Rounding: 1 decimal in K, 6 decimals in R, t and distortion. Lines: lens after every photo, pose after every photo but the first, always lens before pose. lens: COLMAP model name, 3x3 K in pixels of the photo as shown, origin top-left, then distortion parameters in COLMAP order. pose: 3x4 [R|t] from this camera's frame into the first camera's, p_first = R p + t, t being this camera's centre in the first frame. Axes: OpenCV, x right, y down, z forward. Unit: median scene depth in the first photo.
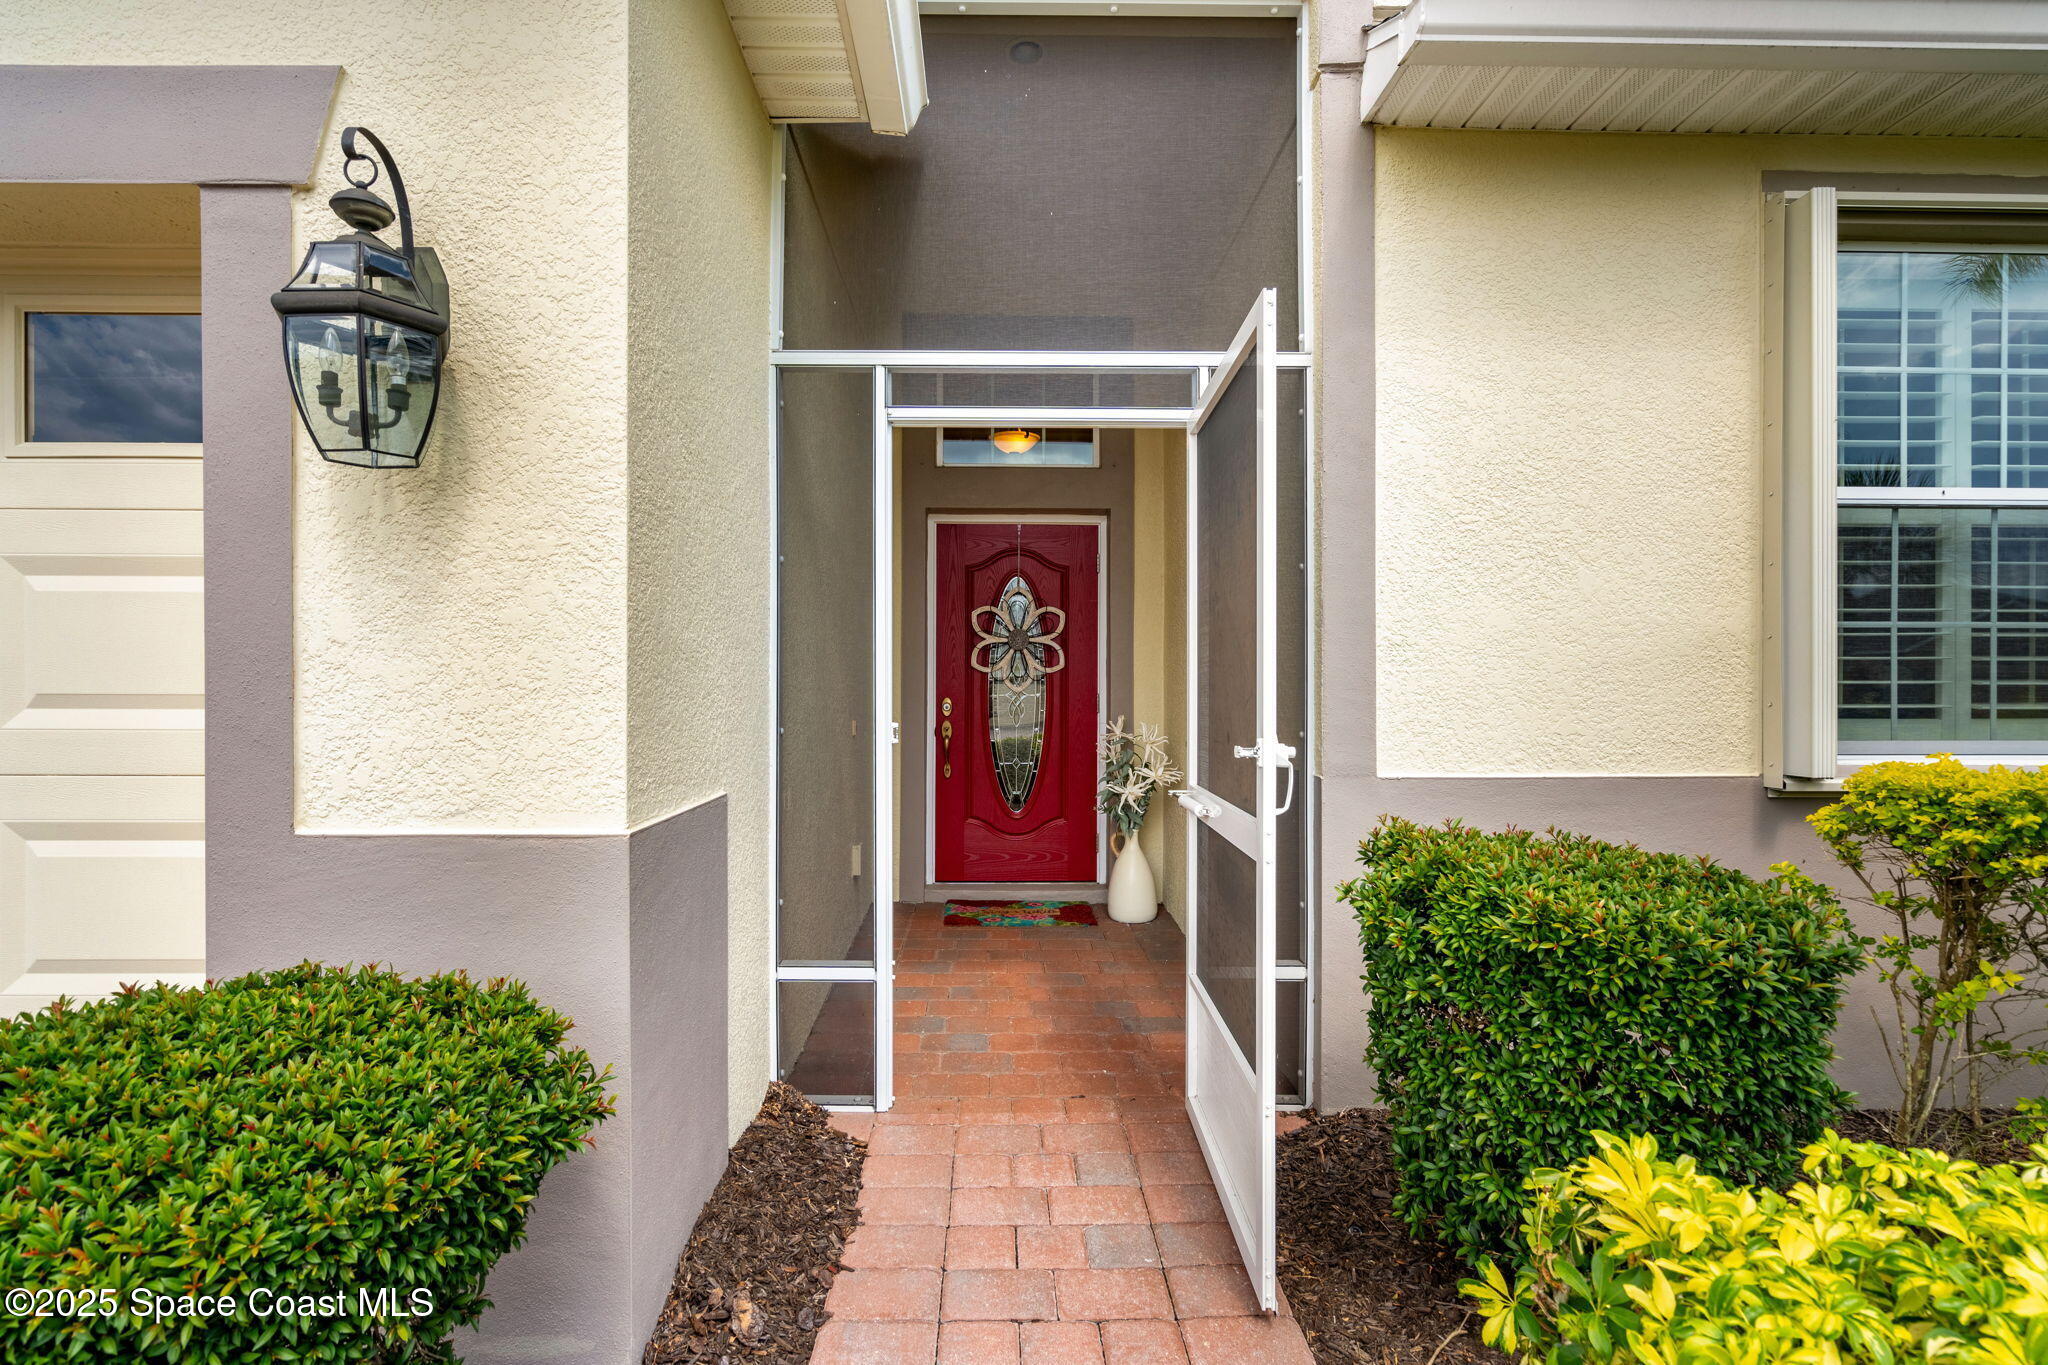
lens RADIAL K [[966.0, 0, 1028.4], [0, 966.0, 677.9], [0, 0, 1]] dist [0.005017, -0.000176]
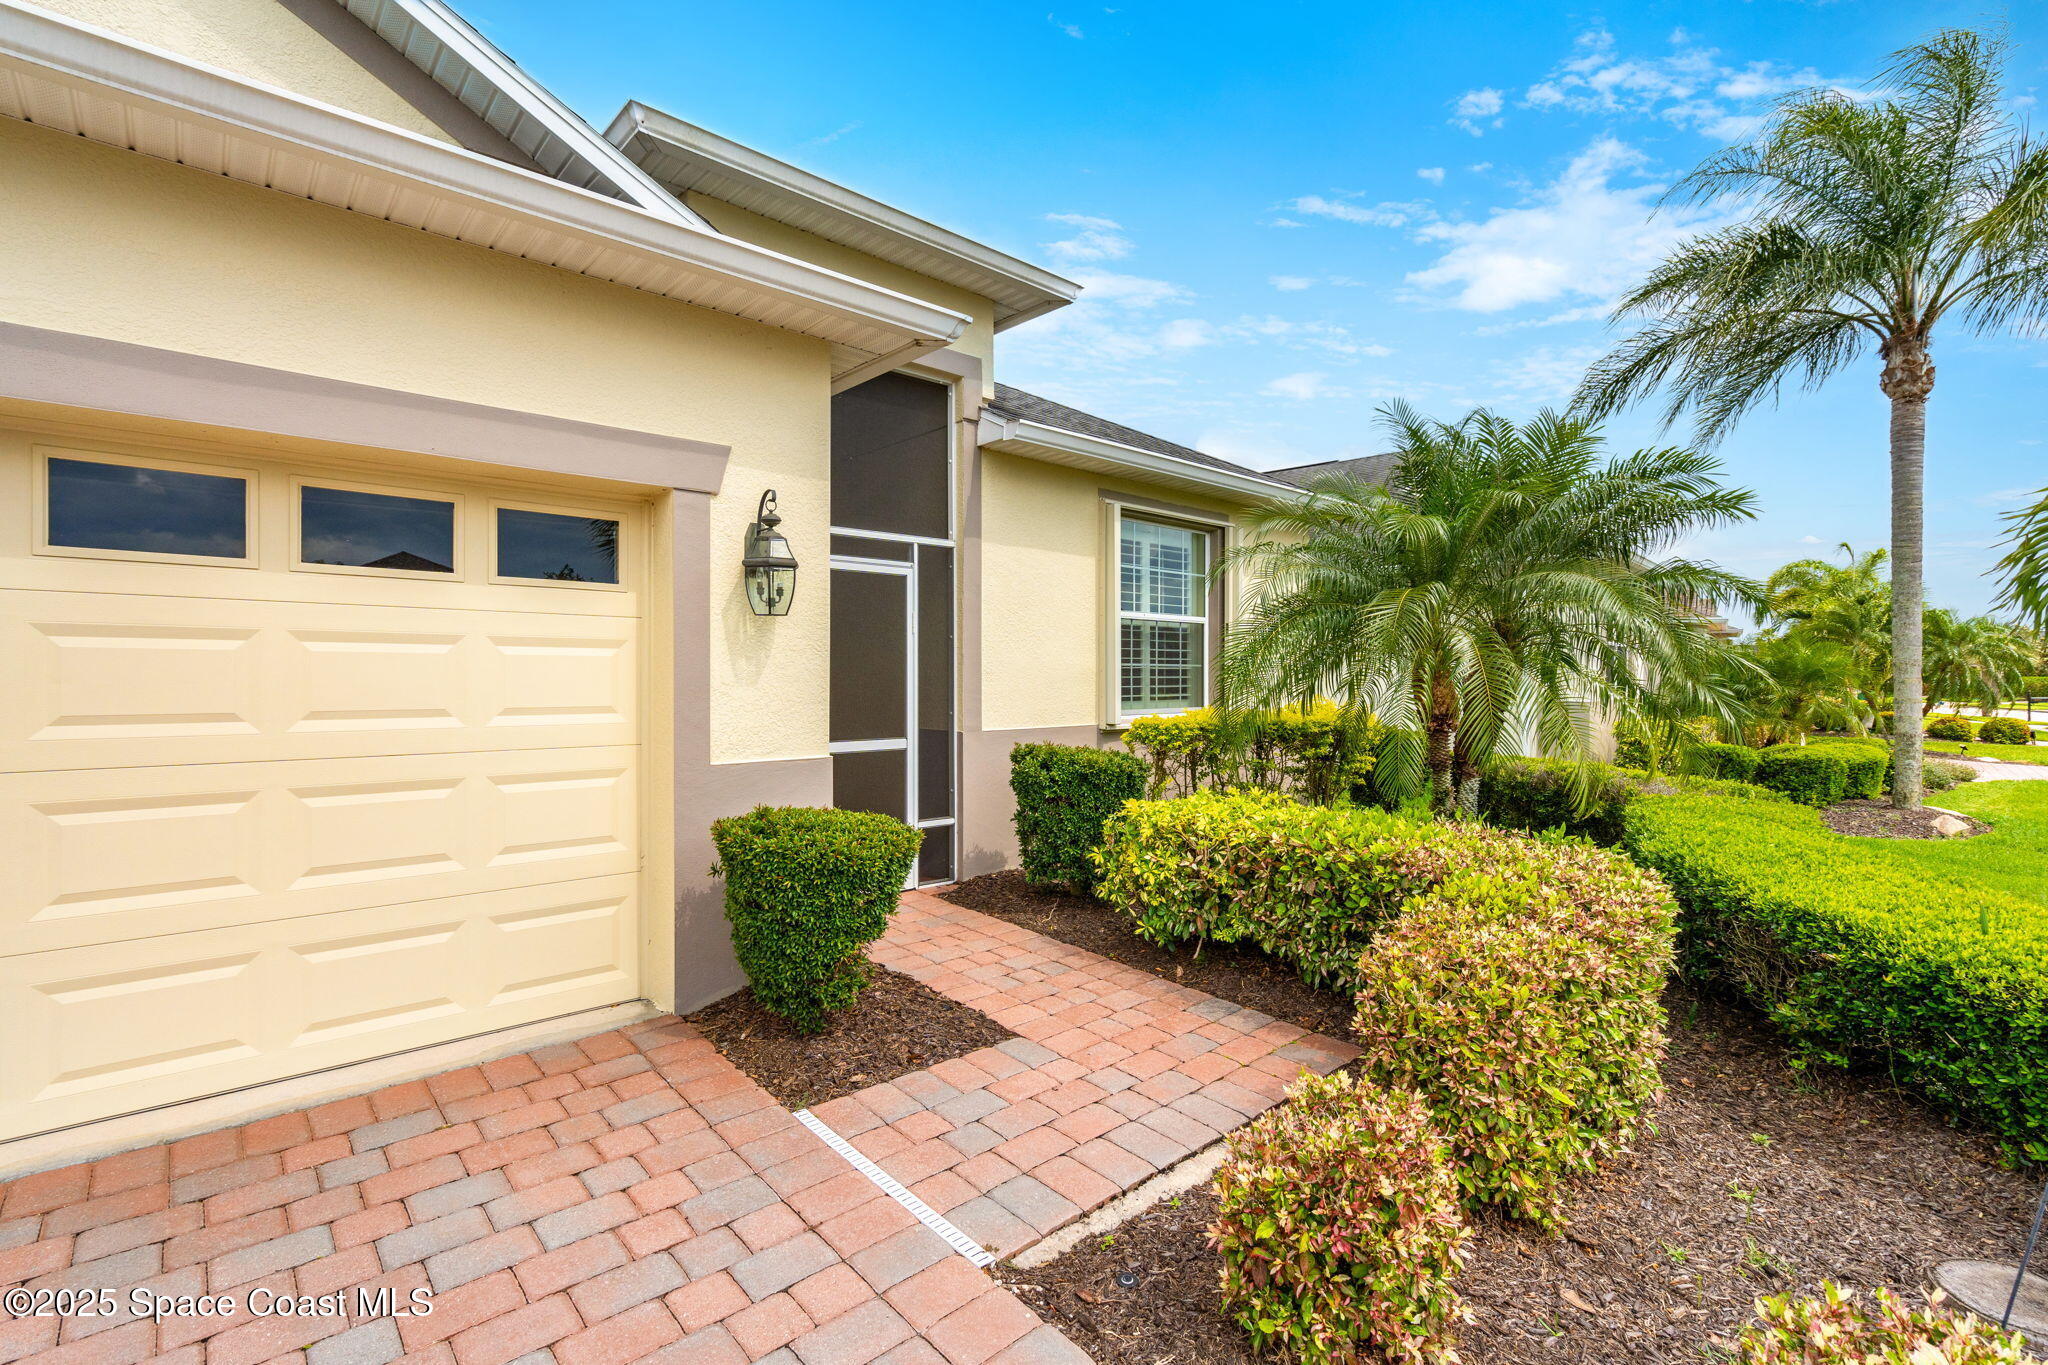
lens RADIAL K [[966.0, 0, 1034.9], [0, 966.0, 684.5], [0, 0, 1]] dist [0.005017, -0.000176]
pose [[0.746925, -0.010401, 0.664827, -1.059360], [0.004439, 0.999933, 0.010656, -0.032035], [-0.664894, -0.005008, 0.746921, -0.785702]]
